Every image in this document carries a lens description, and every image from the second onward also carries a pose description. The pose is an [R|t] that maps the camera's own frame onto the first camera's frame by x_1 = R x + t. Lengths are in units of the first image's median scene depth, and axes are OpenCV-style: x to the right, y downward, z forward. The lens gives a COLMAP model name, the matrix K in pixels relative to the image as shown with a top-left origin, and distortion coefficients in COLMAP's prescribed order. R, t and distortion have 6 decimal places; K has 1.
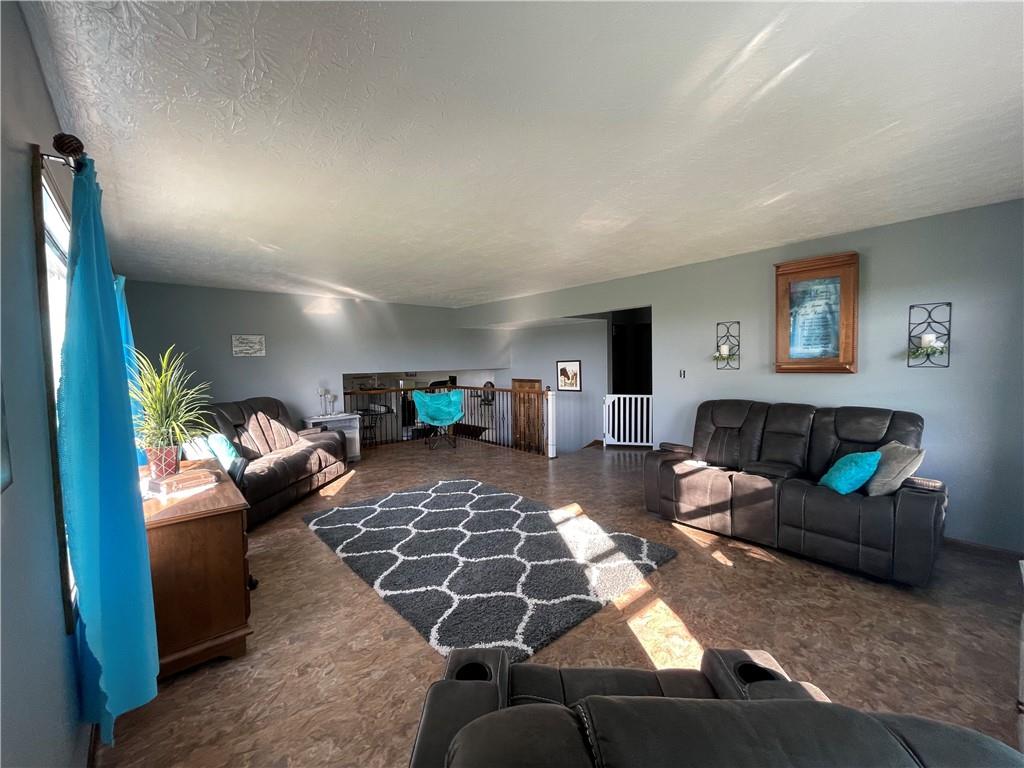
lens RADIAL K [[413.3, 0, 510.9], [0, 413.3, 382.6], [0, 0, 1]] dist [-0.003812, 0.001129]
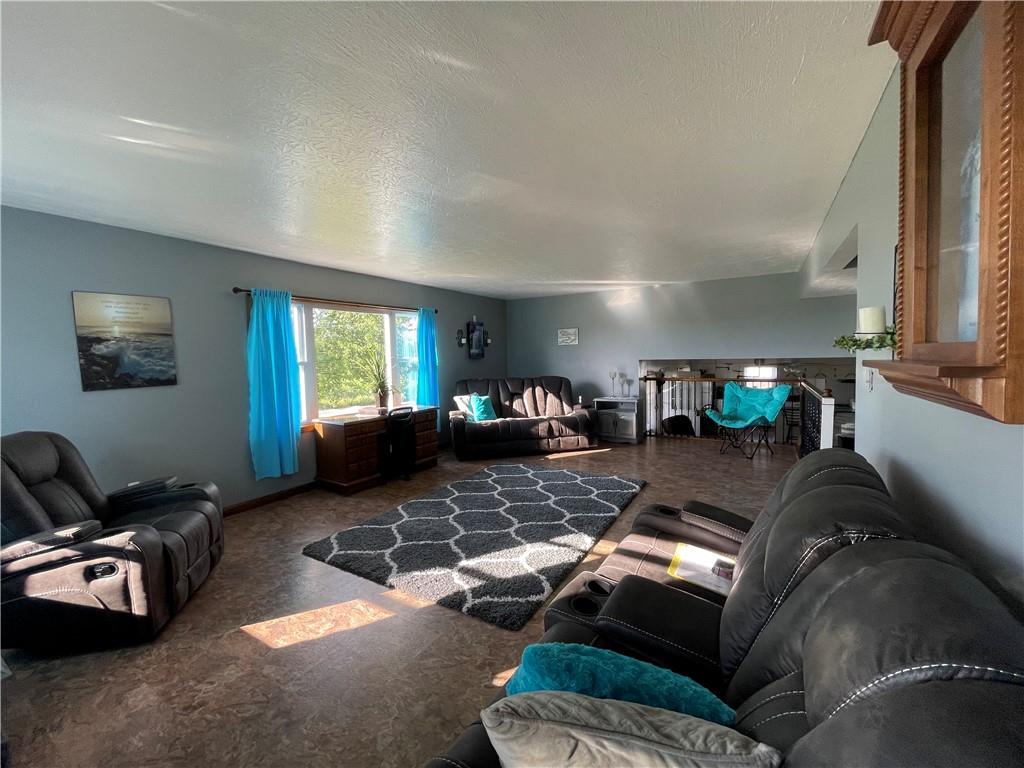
lens RADIAL K [[413.3, 0, 513.2], [0, 413.3, 380.5], [0, 0, 1]] dist [-0.003812, 0.001129]
pose [[0.301633, 0.073217, -0.950609, 1.007403], [-0.033315, 0.997248, 0.066238, -0.054939], [0.952842, 0.011690, 0.303242, 0.757791]]
